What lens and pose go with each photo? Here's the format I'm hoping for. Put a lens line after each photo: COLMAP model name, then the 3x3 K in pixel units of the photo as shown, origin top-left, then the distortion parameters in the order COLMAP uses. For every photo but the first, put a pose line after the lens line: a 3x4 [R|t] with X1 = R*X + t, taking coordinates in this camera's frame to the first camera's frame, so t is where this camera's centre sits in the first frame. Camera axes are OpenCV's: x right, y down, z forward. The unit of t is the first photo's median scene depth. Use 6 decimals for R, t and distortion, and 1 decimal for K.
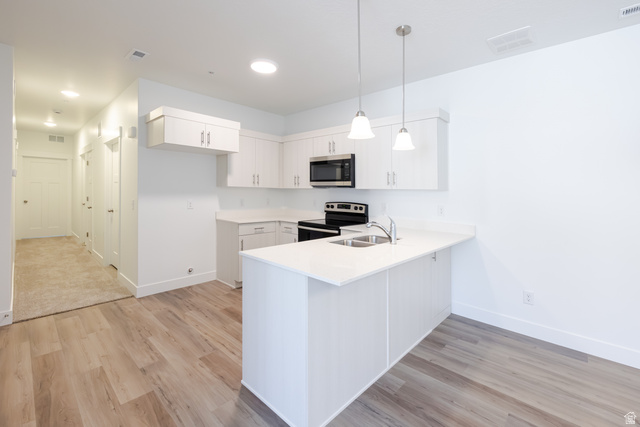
lens RADIAL K [[282.4, 0, 318.3], [0, 282.4, 187.0], [0, 0, 1]] dist [0.001149, -0.000023]
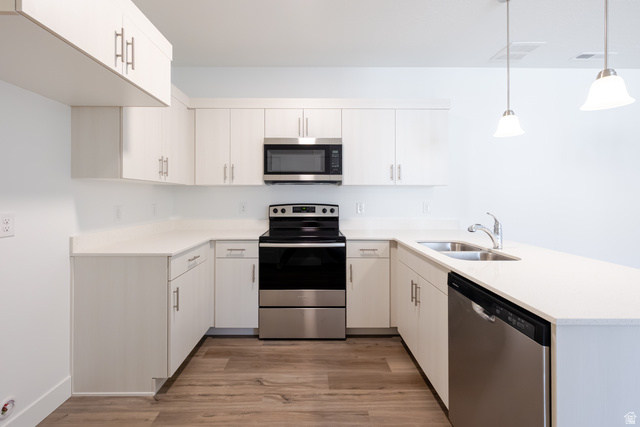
lens RADIAL K [[282.4, 0, 318.3], [0, 282.4, 187.0], [0, 0, 1]] dist [0.001149, -0.000023]
pose [[0.723473, 0.004651, 0.690337, -0.473934], [0.001698, 0.999962, -0.008516, 0.019950], [-0.690351, 0.007333, 0.723438, 0.528339]]
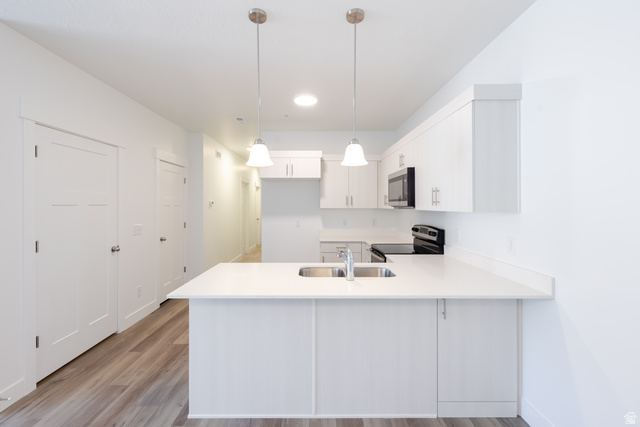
lens RADIAL K [[276.6, 0, 318.3], [0, 276.6, 207.2], [0, 0, 1]] dist [0.001048, 0.000099]
pose [[0.684698, -0.015154, -0.728669, 0.560058], [0.024317, 0.999702, 0.002059, -0.009225], [0.728421, -0.019128, 0.684863, 0.268265]]
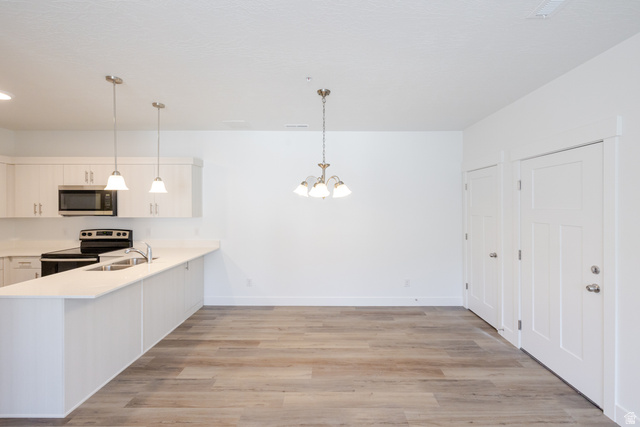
lens RADIAL K [[280.1, 0, 333.8], [0, 280.1, 196.6], [0, 0, 1]] dist [0.001229, -0.000029]
pose [[0.723436, 0.000117, 0.690392, -0.013672], [0.001710, 0.999997, -0.001962, -0.075891], [-0.690389, 0.002600, 0.723433, -0.394655]]
